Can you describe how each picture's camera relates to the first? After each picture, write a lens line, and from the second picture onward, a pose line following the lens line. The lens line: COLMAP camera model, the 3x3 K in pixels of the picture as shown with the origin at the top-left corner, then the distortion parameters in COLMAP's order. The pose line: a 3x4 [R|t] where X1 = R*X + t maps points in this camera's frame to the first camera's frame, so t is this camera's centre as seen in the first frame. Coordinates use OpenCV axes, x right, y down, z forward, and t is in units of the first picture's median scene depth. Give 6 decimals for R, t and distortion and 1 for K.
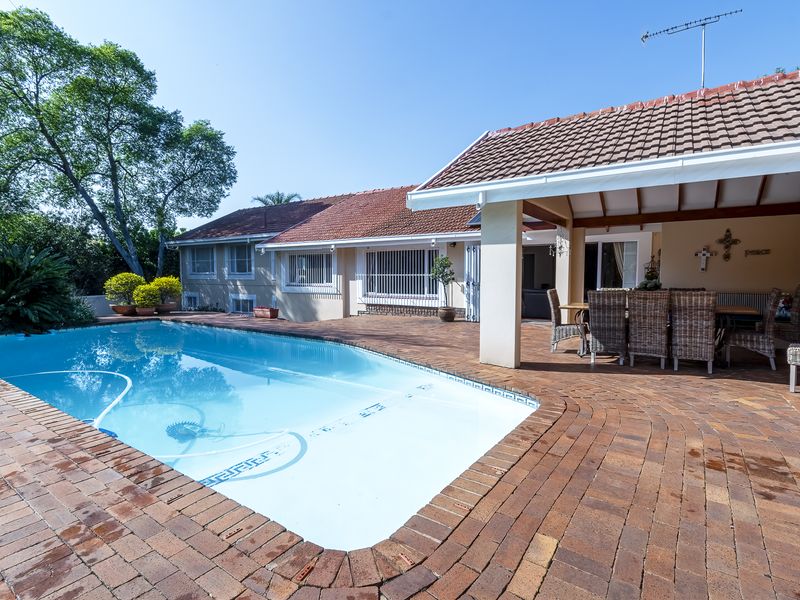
lens RADIAL K [[420.8, 0, 391.7], [0, 420.8, 296.4], [0, 0, 1]] dist [0.002165, -0.000822]
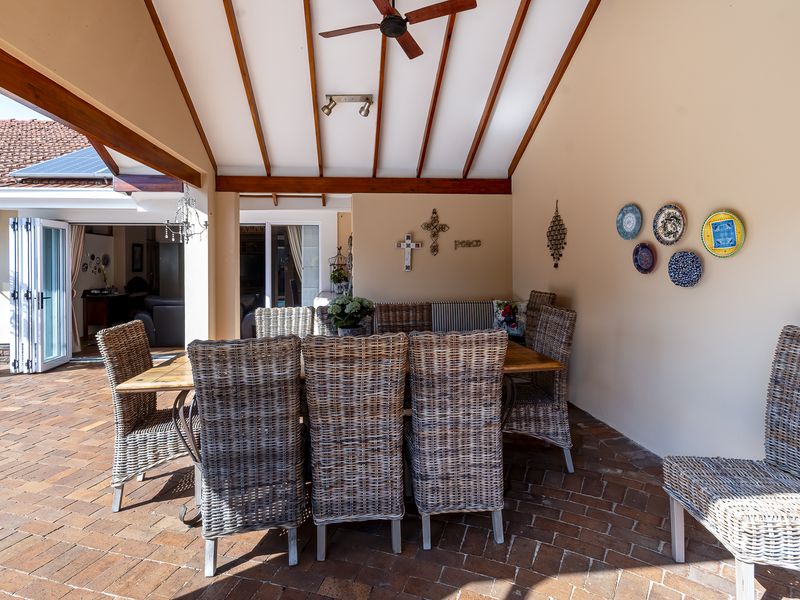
lens RADIAL K [[420.8, 0, 395.5], [0, 420.8, 268.1], [0, 0, 1]] dist [0.002165, -0.000822]
pose [[0.757908, -0.005384, 0.652339, 0.299596], [0.039009, 0.998551, -0.037080, -0.040343], [-0.651194, 0.053550, 0.757020, 0.524070]]
